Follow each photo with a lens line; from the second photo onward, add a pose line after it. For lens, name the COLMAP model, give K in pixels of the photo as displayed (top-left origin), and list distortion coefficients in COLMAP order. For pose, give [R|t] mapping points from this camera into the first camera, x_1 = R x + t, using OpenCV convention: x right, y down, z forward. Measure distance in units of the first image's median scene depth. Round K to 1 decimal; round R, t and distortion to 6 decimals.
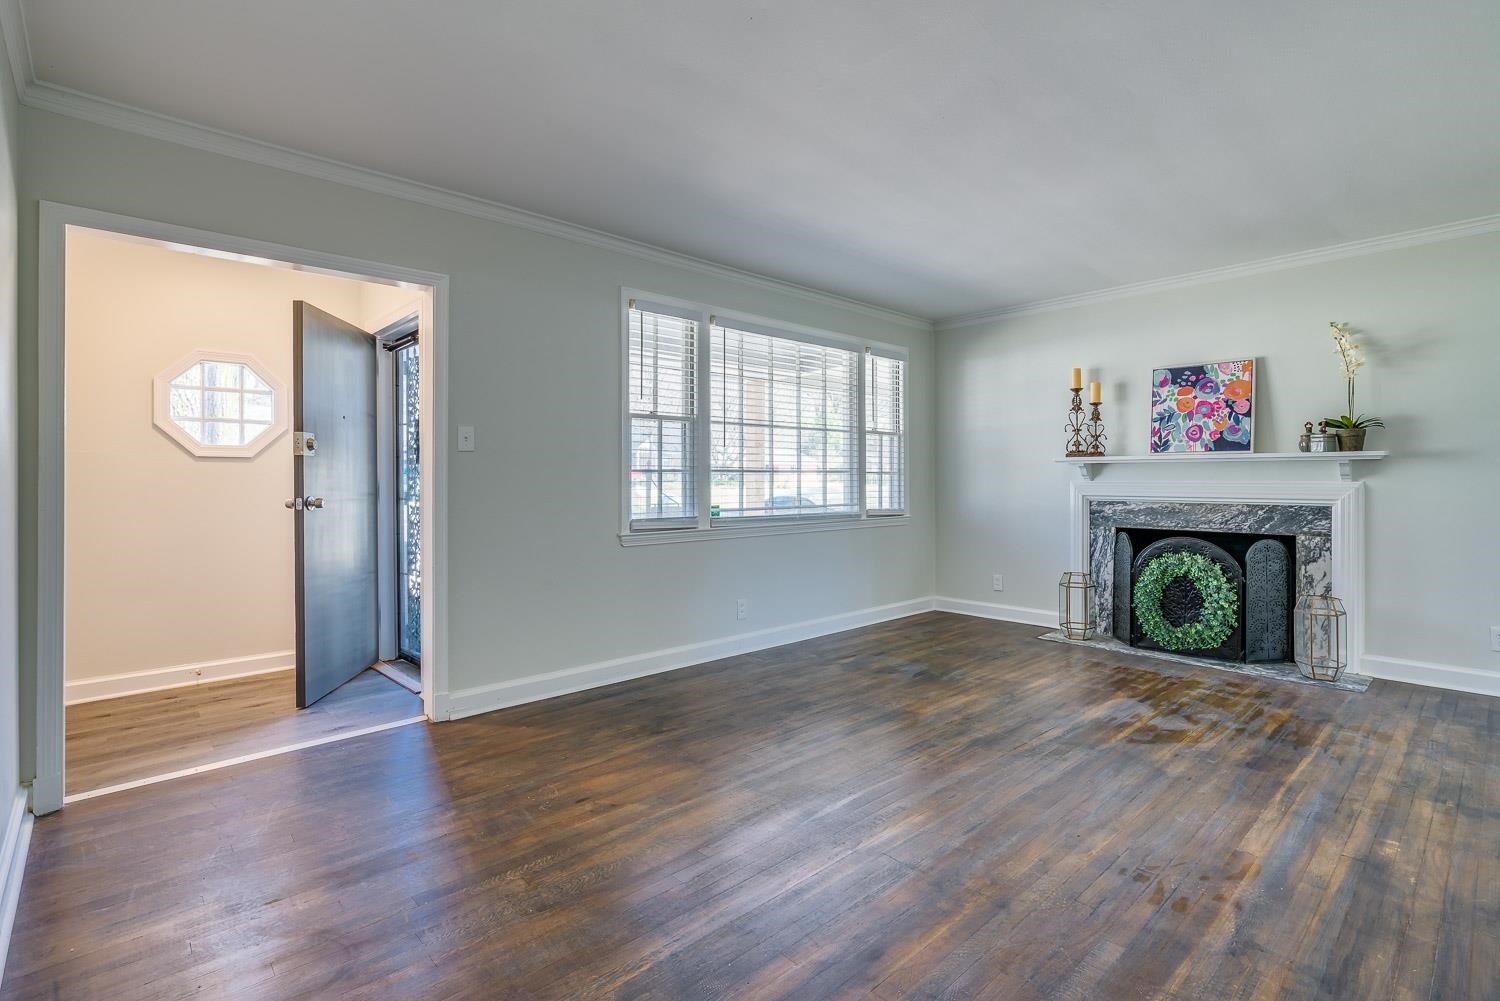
lens RADIAL K [[705.8, 0, 758.5], [0, 705.8, 478.8], [0, 0, 1]] dist [0.000706, 0.000130]
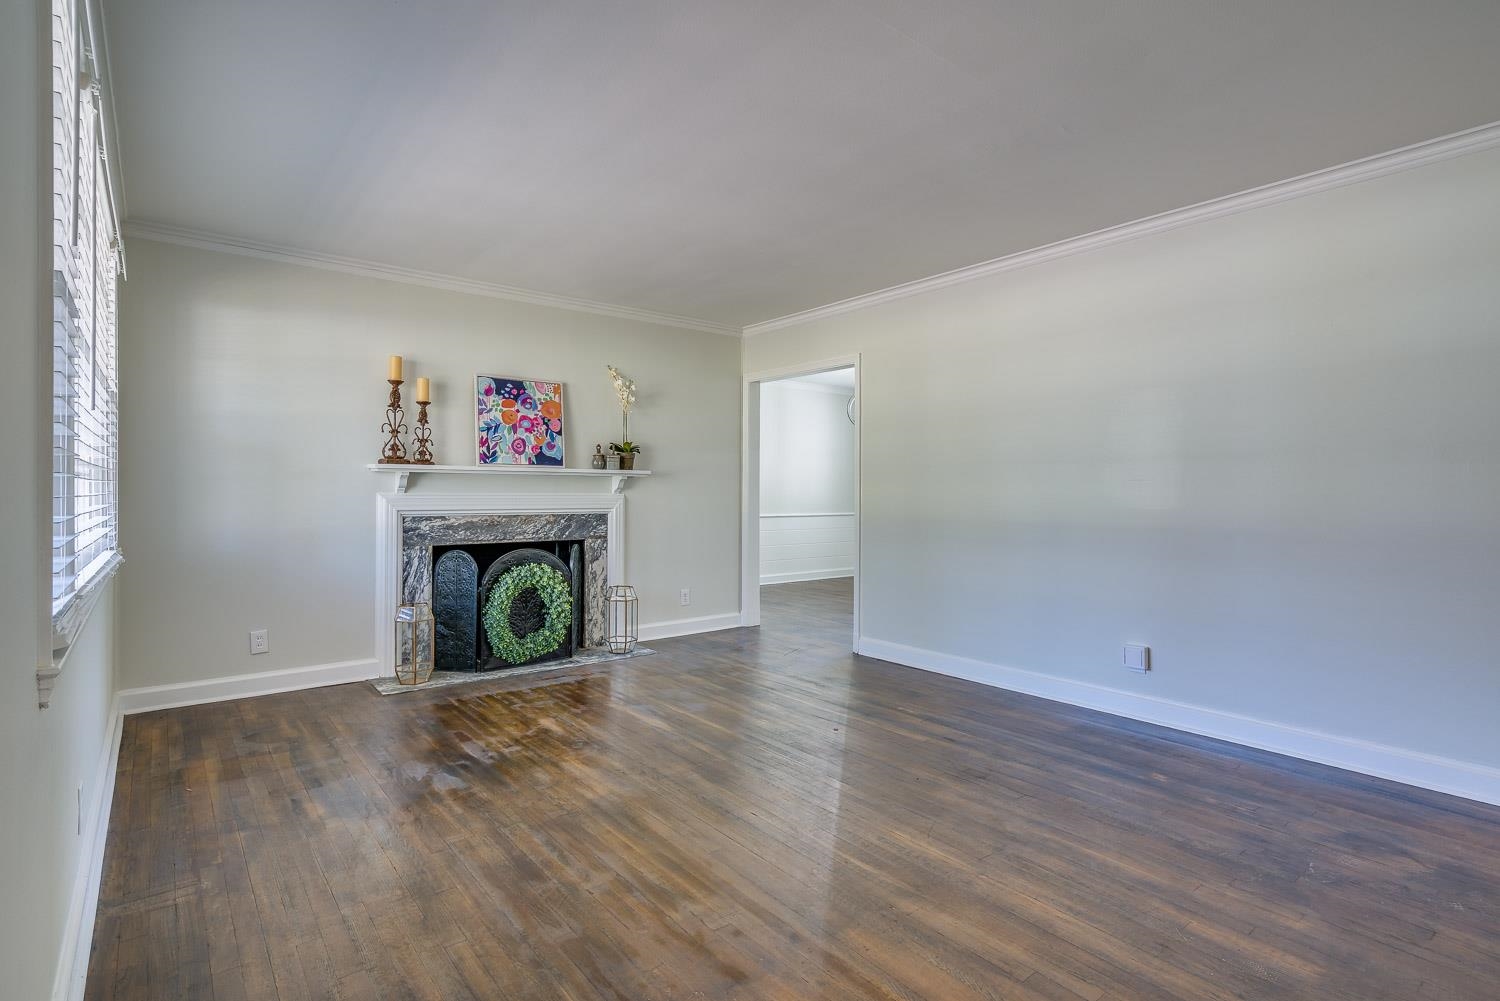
lens RADIAL K [[747.1, 0, 748.4], [0, 747.1, 494.7], [0, 0, 1]] dist [-0.002508, -0.000305]
pose [[0.080257, -0.001848, 0.996772, -0.439133], [-0.002059, 0.999996, 0.002019, 0.002524], [-0.996772, -0.002215, 0.080253, 0.596786]]
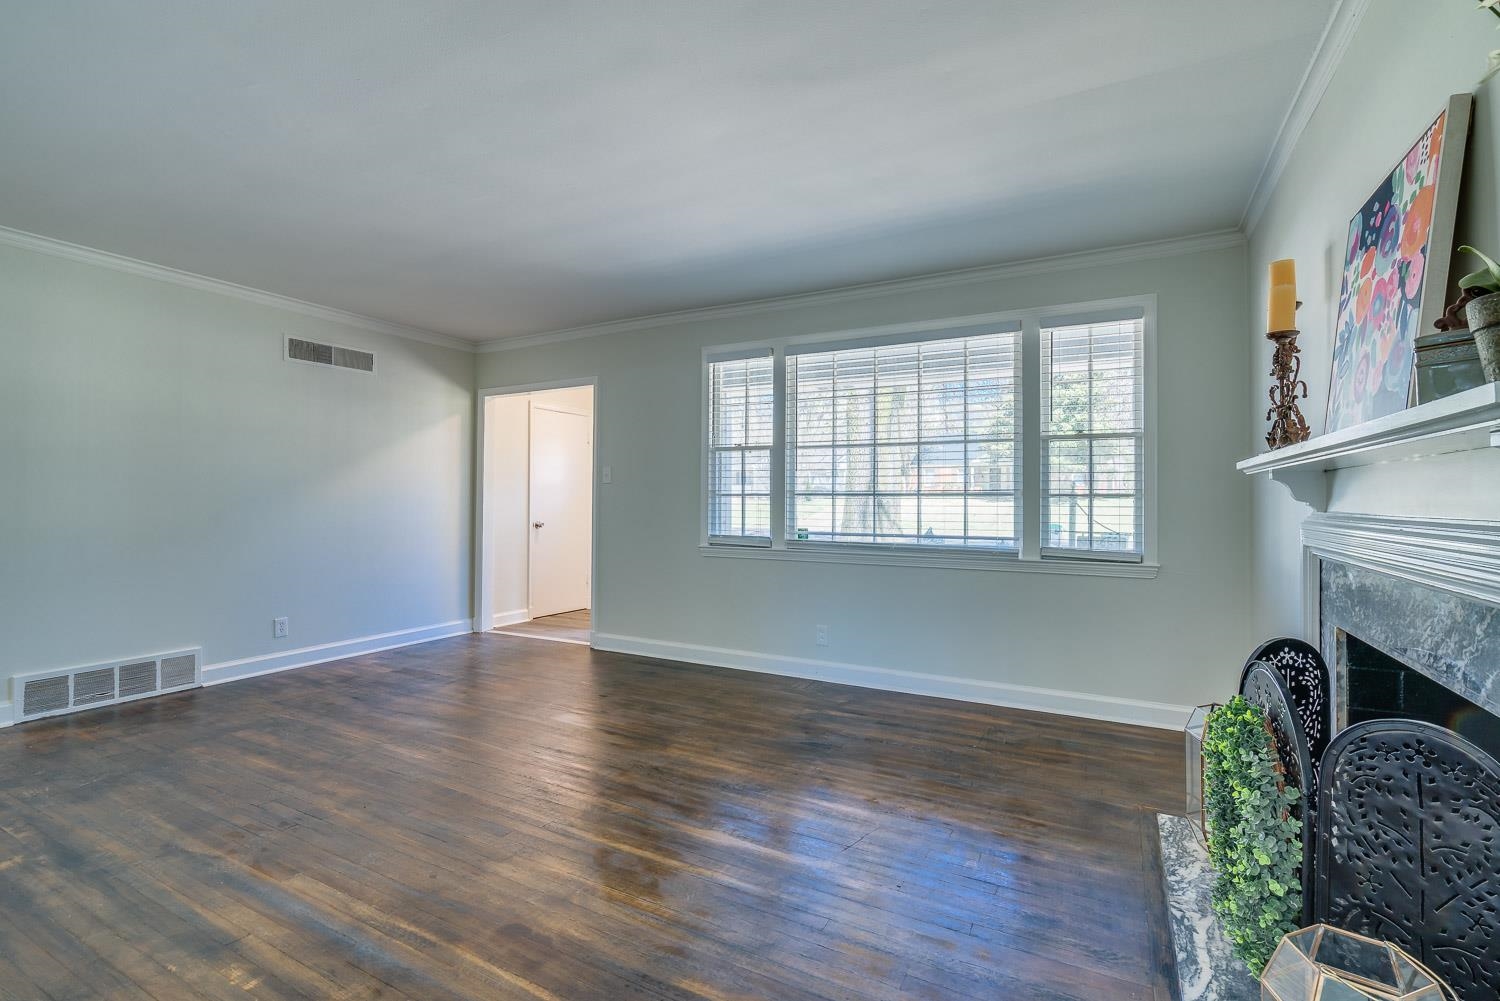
lens RADIAL K [[674.0, 0, 750.0], [0, 674.0, 500.5], [0, 0, 1]] dist [-0.003519, -0.000898]
pose [[0.318500, 0.002505, -0.947920, 0.852991], [-0.008714, 0.999962, -0.000285, -0.001961], [0.947883, 0.008351, 0.318509, 0.622850]]
